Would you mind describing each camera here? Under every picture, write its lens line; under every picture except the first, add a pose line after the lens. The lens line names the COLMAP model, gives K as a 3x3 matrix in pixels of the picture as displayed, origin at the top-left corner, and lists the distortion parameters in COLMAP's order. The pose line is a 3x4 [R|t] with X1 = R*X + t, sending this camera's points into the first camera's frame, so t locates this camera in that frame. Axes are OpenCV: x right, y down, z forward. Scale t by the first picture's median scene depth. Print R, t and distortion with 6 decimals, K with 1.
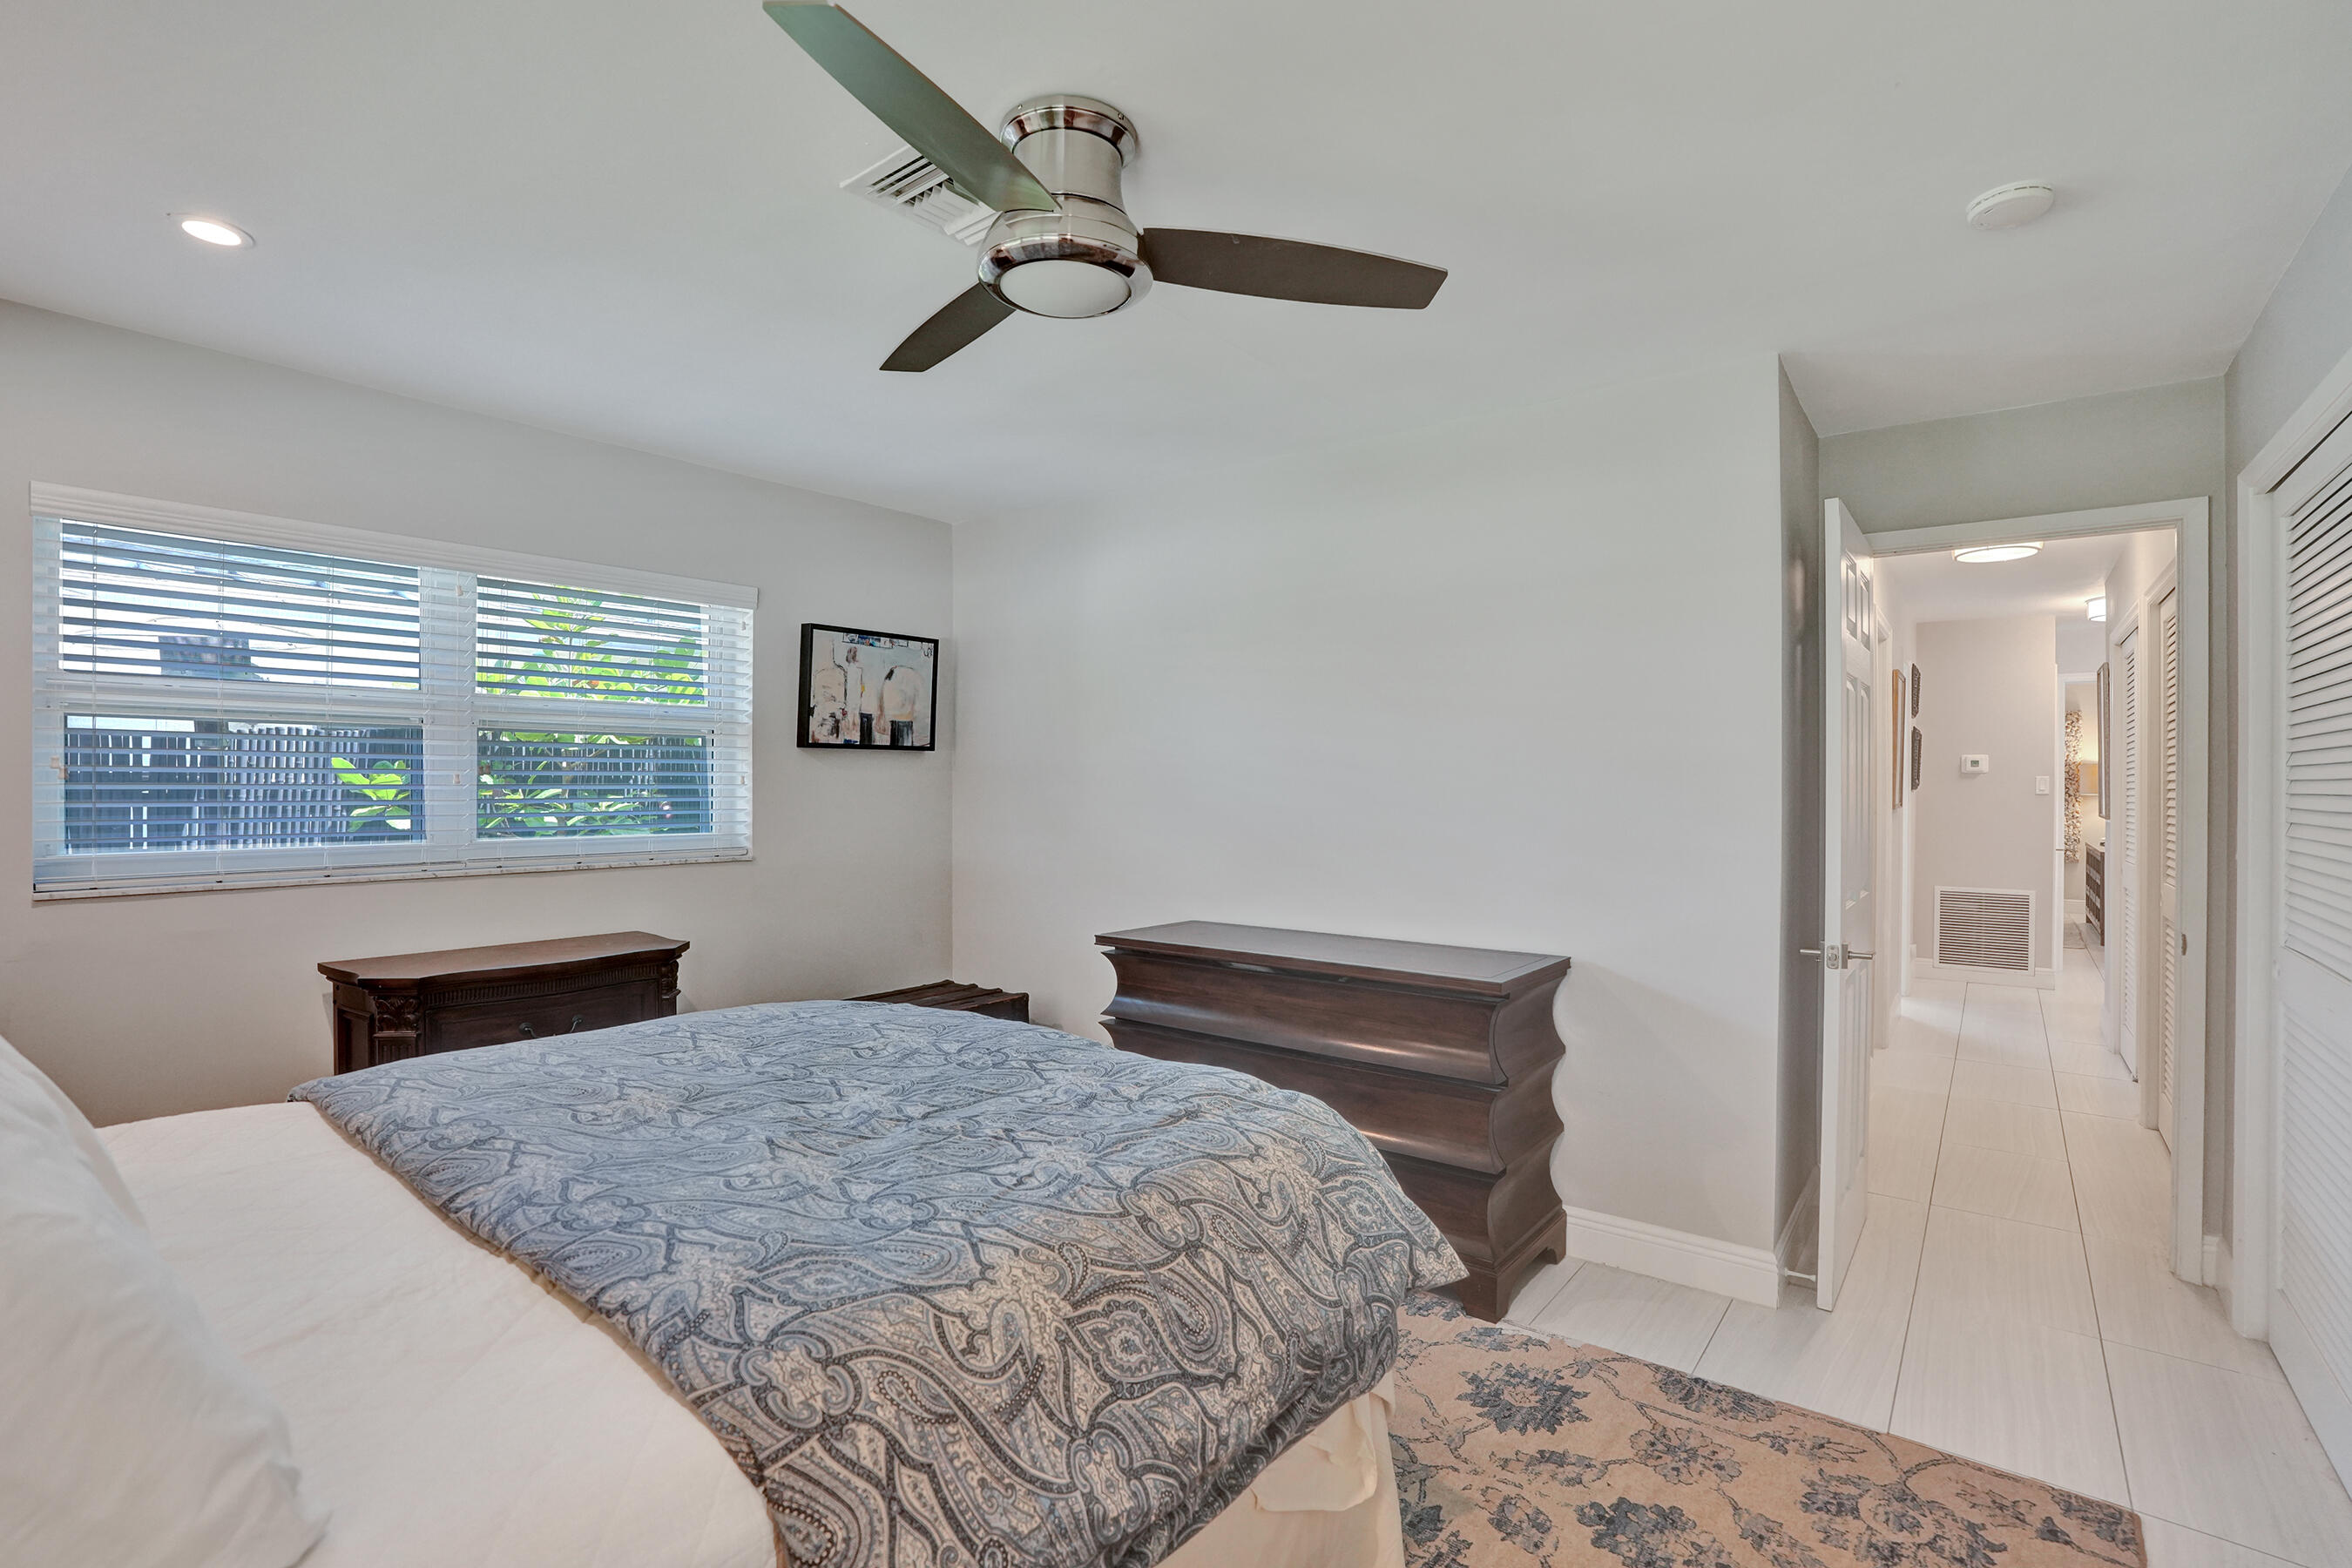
lens RADIAL K [[1094.0, 0, 1164.5], [0, 1094.0, 785.0], [0, 0, 1]] dist [-0.069499, 0.026885]
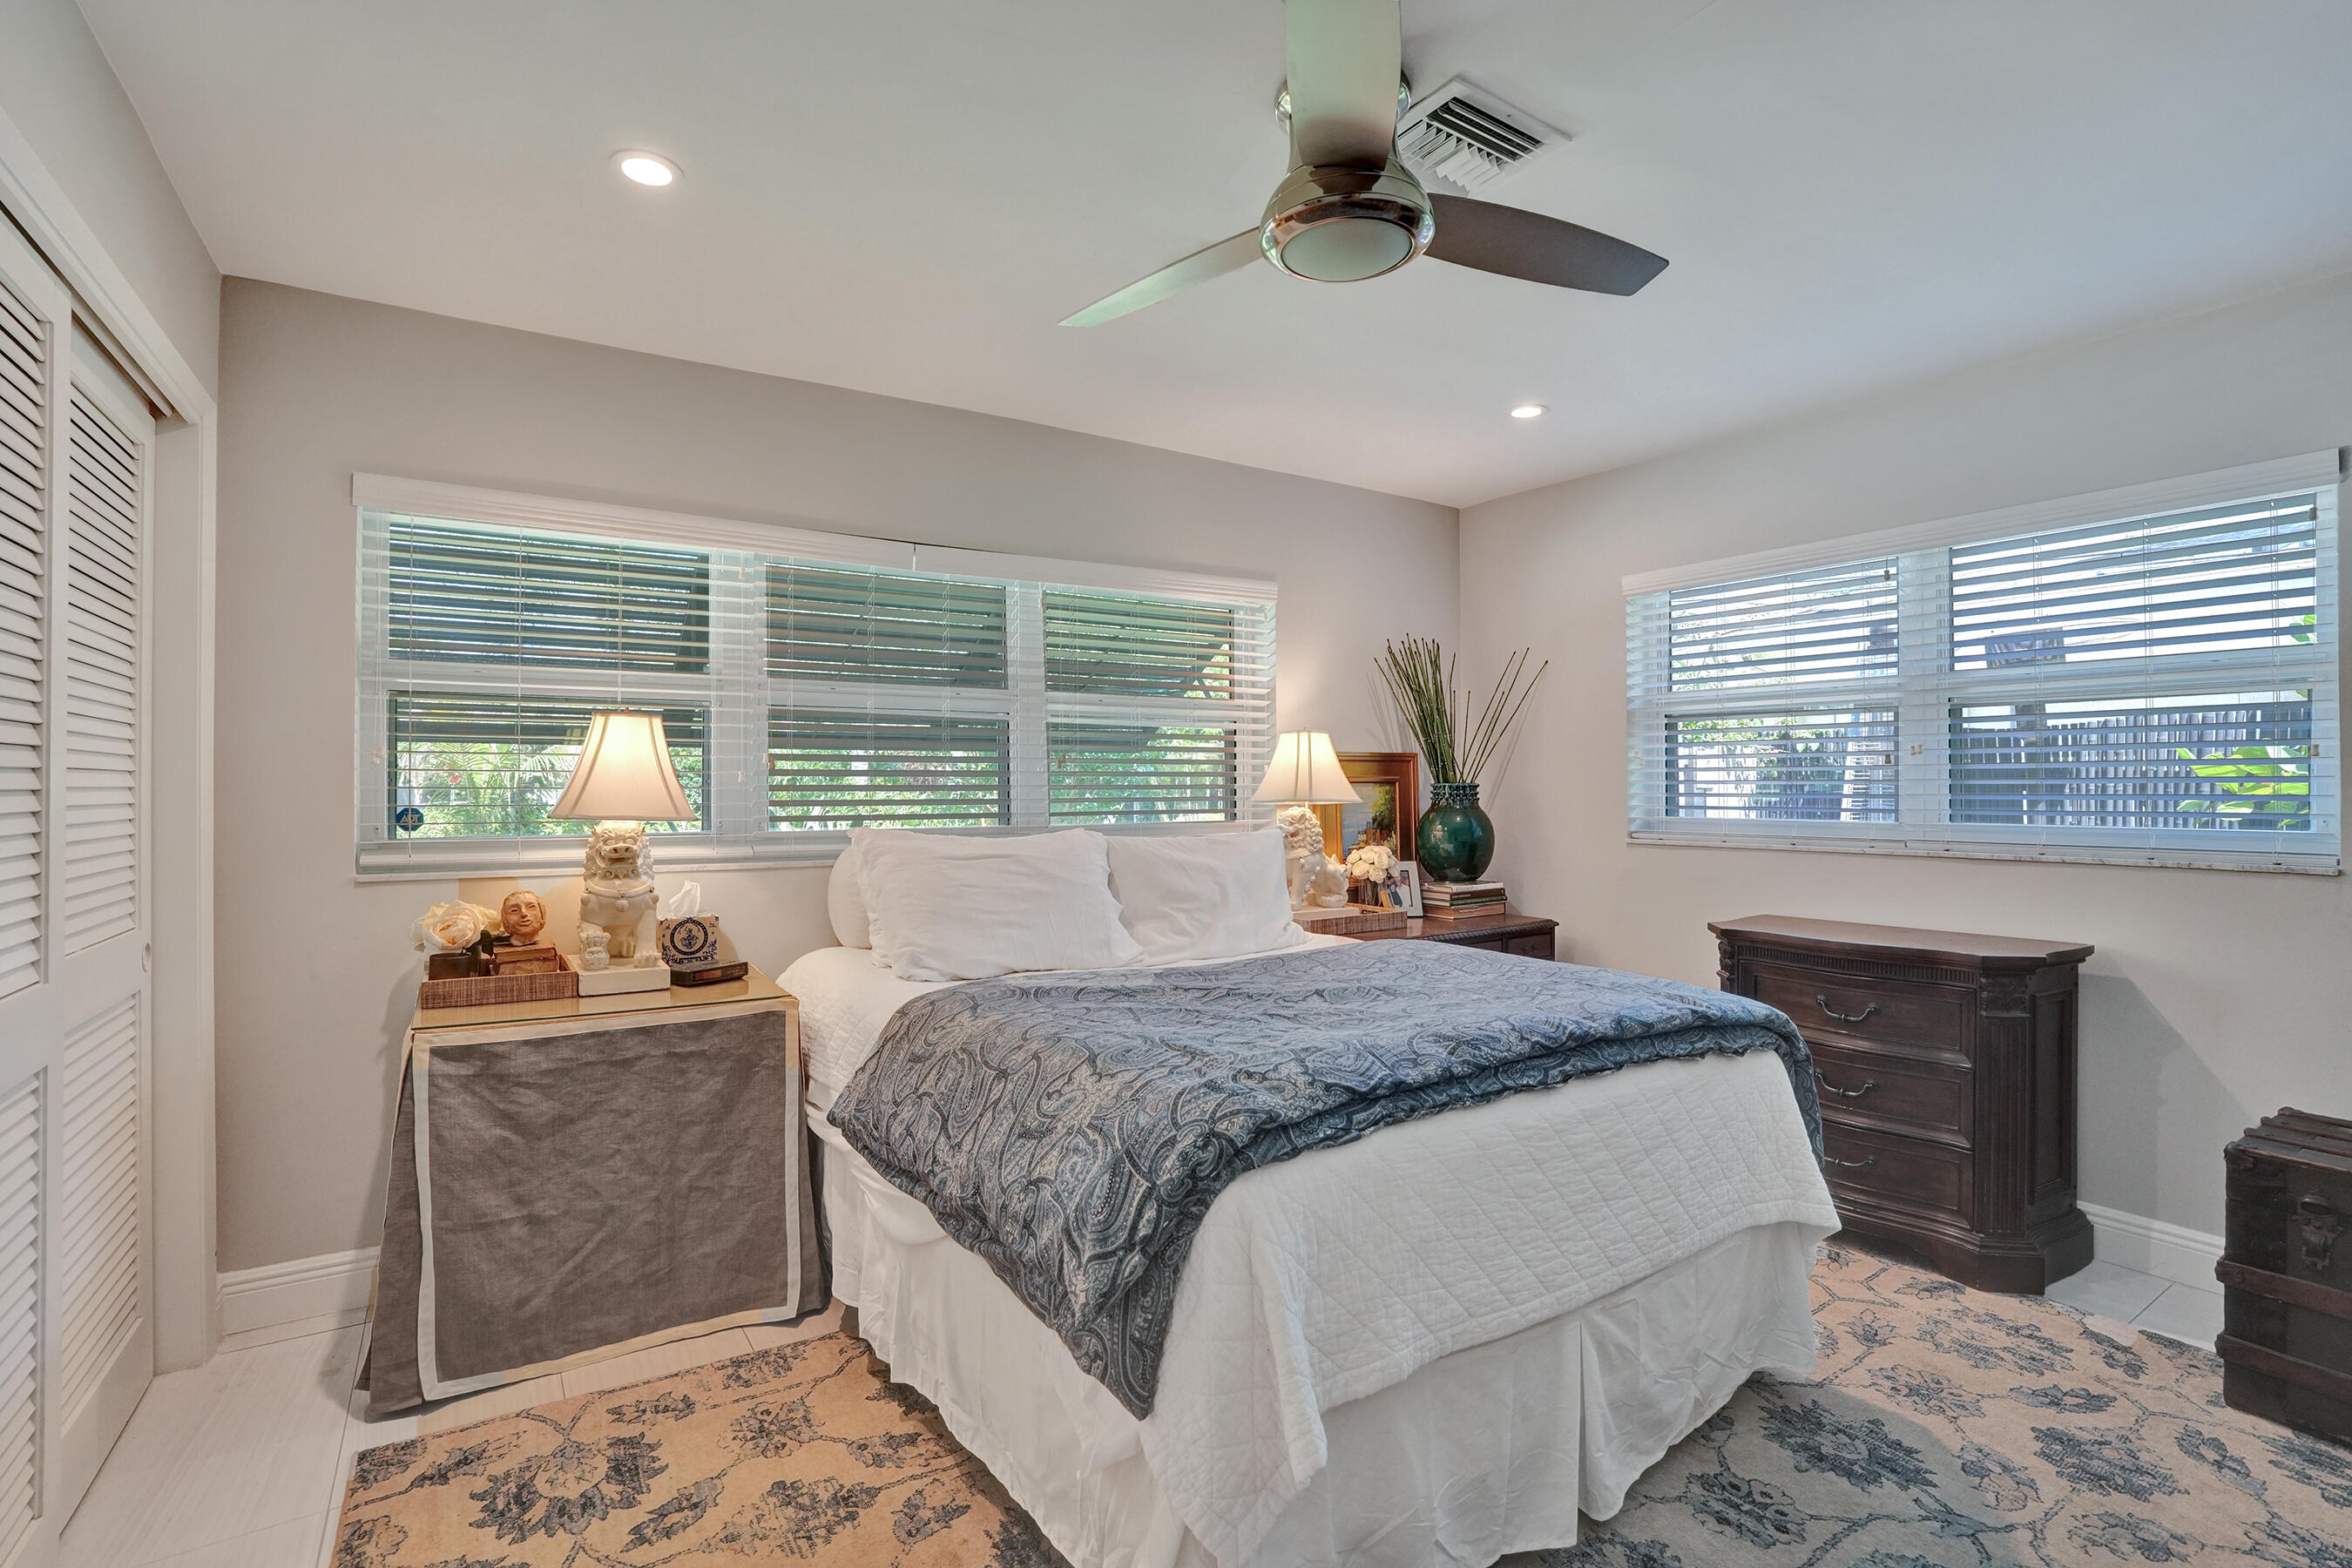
lens RADIAL K [[1094.0, 0, 1164.5], [0, 1094.0, 785.0], [0, 0, 1]] dist [-0.069499, 0.026885]
pose [[-0.318581, -0.010080, -0.947842, 1.069760], [-0.006636, 0.999943, -0.008404, 0.058199], [0.947872, 0.003613, -0.318630, 1.370451]]
